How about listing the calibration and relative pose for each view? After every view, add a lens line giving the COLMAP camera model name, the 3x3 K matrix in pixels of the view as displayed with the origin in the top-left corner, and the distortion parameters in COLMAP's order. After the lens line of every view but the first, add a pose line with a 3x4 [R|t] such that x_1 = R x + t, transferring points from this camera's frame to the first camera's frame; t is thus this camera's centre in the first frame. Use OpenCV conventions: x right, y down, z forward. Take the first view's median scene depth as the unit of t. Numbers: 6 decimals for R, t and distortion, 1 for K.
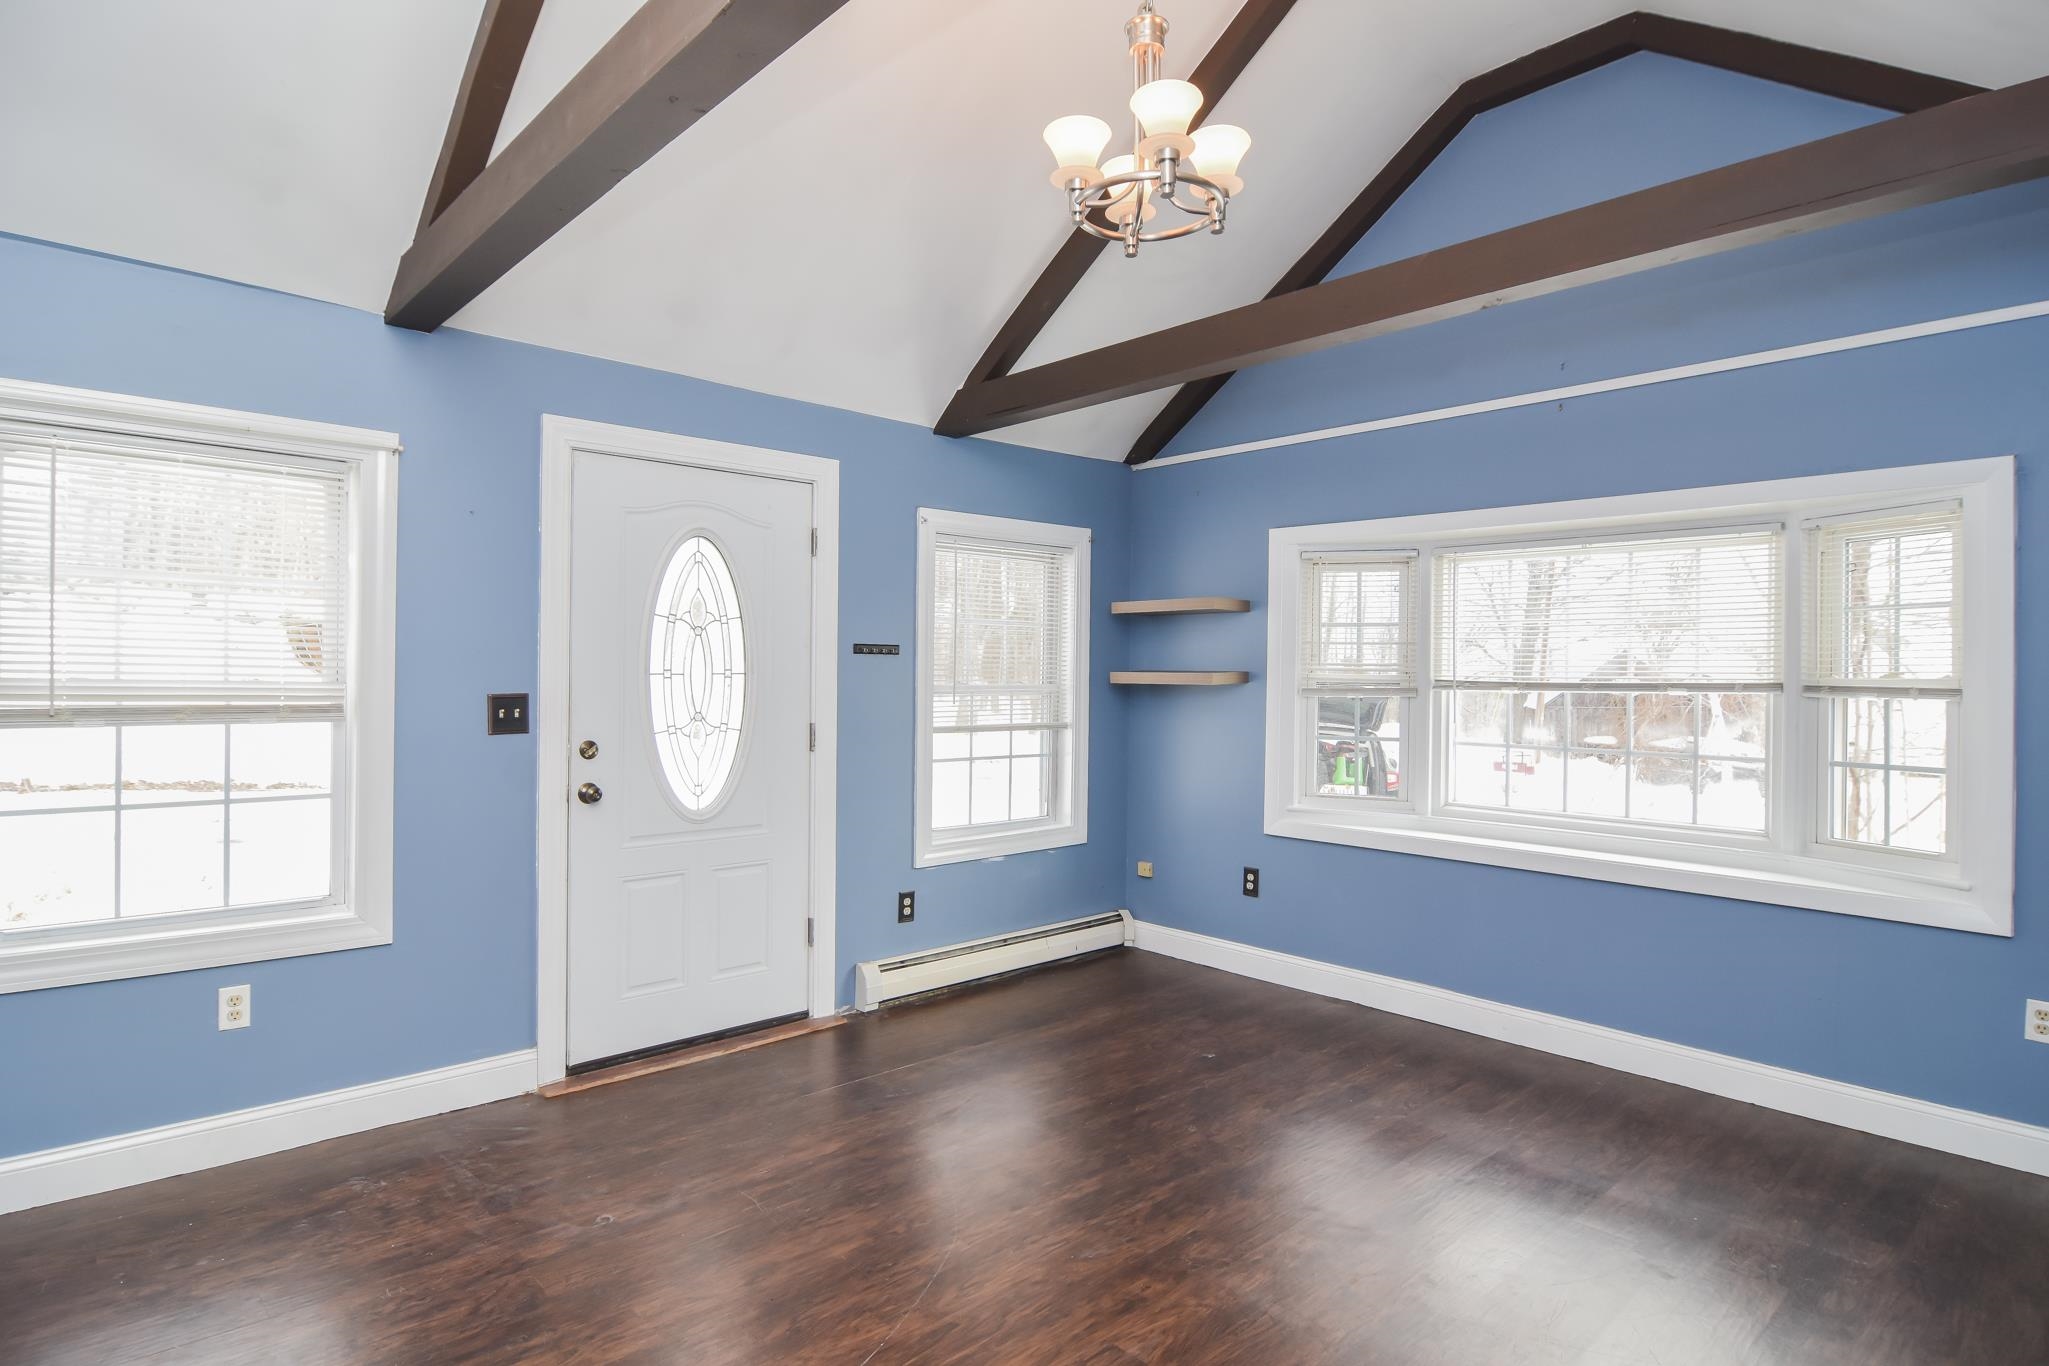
lens RADIAL K [[1092.9, 0, 1026.1], [0, 1092.9, 678.1], [0, 0, 1]] dist [-0.006565, -0.011808]
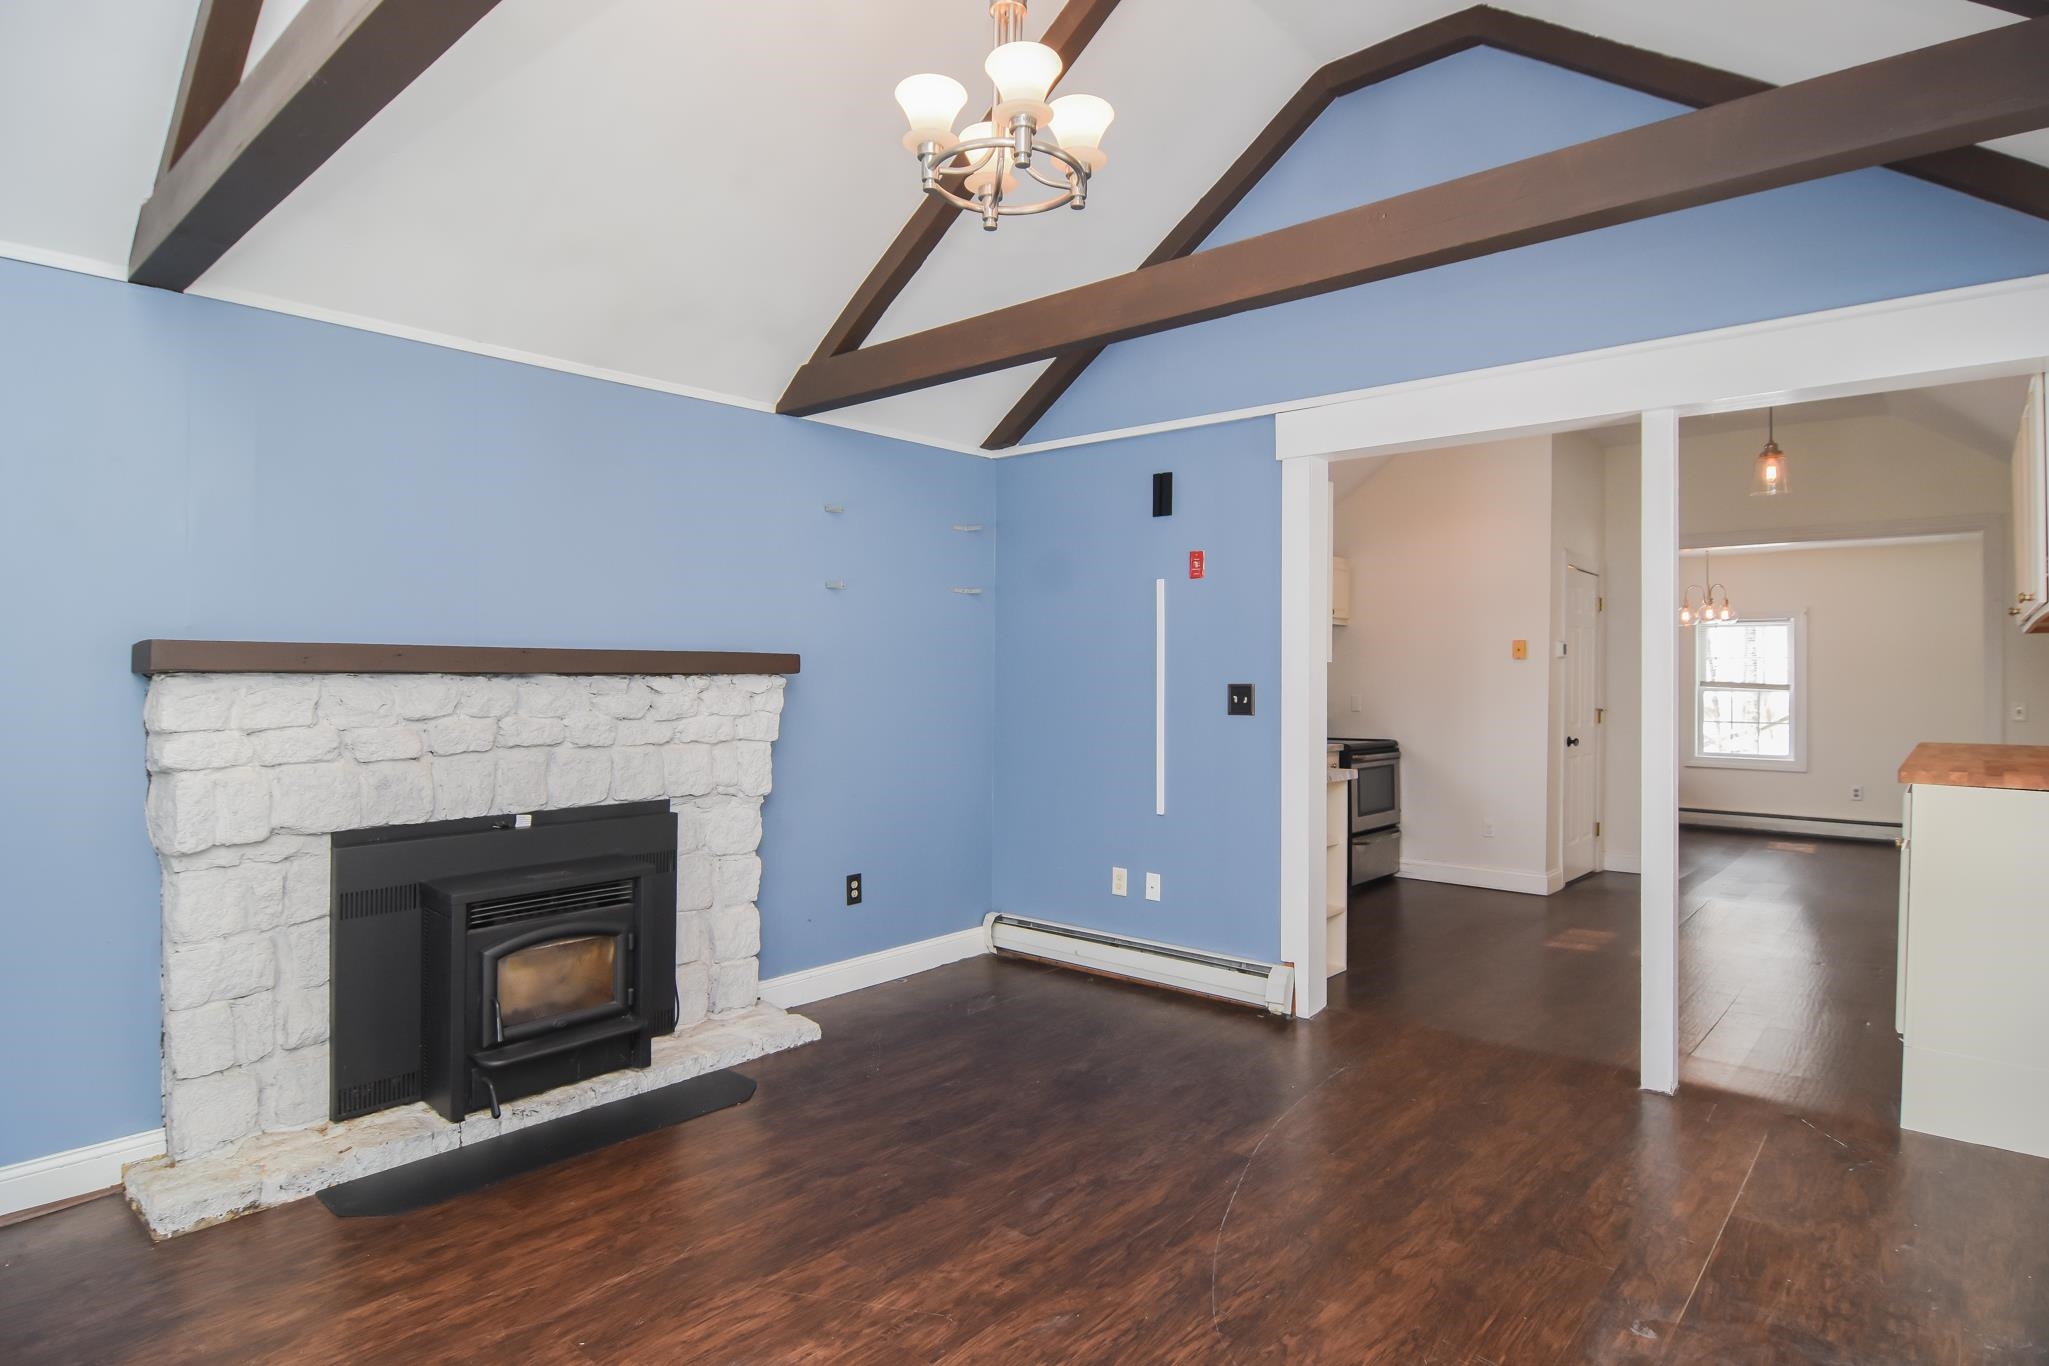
lens RADIAL K [[1092.9, 0, 1026.1], [0, 1092.9, 678.1], [0, 0, 1]] dist [-0.006565, -0.011808]
pose [[-0.995724, -0.009431, -0.091896, 0.113702], [-0.009425, 0.999955, -0.000504, 0.003051], [0.091896, 0.000364, -0.995769, 1.245986]]
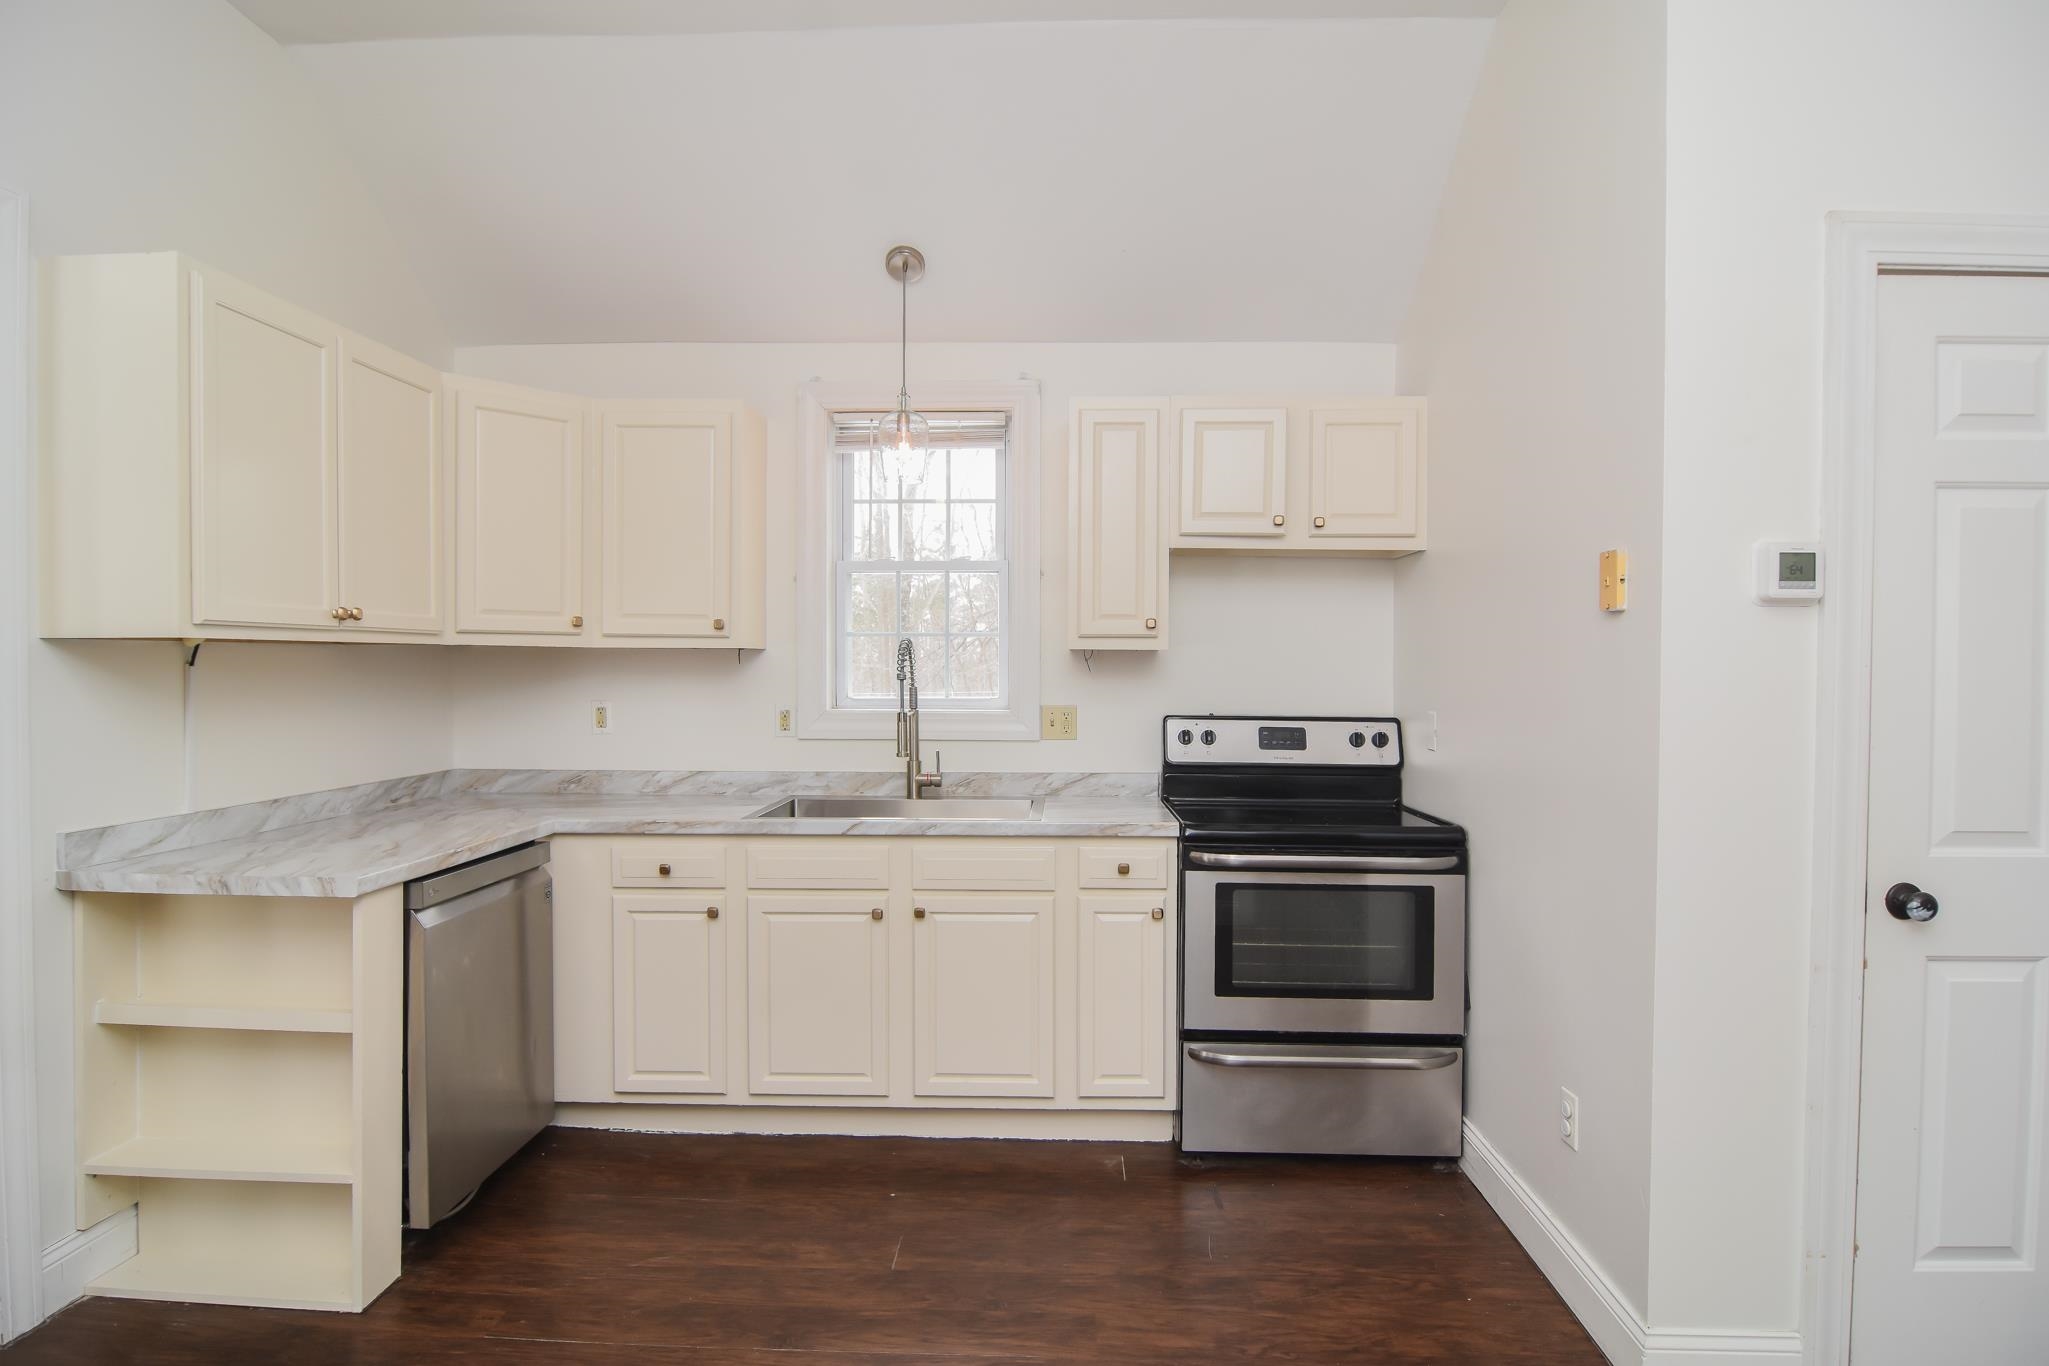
lens RADIAL K [[1092.9, 0, 1026.1], [0, 1092.9, 678.1], [0, 0, 1]] dist [-0.006565, -0.011808]
pose [[-0.697064, -0.015059, 0.716851, -1.051817], [-0.006514, 0.999871, 0.014671, -0.009355], [-0.716979, 0.005557, -0.697072, 0.142189]]
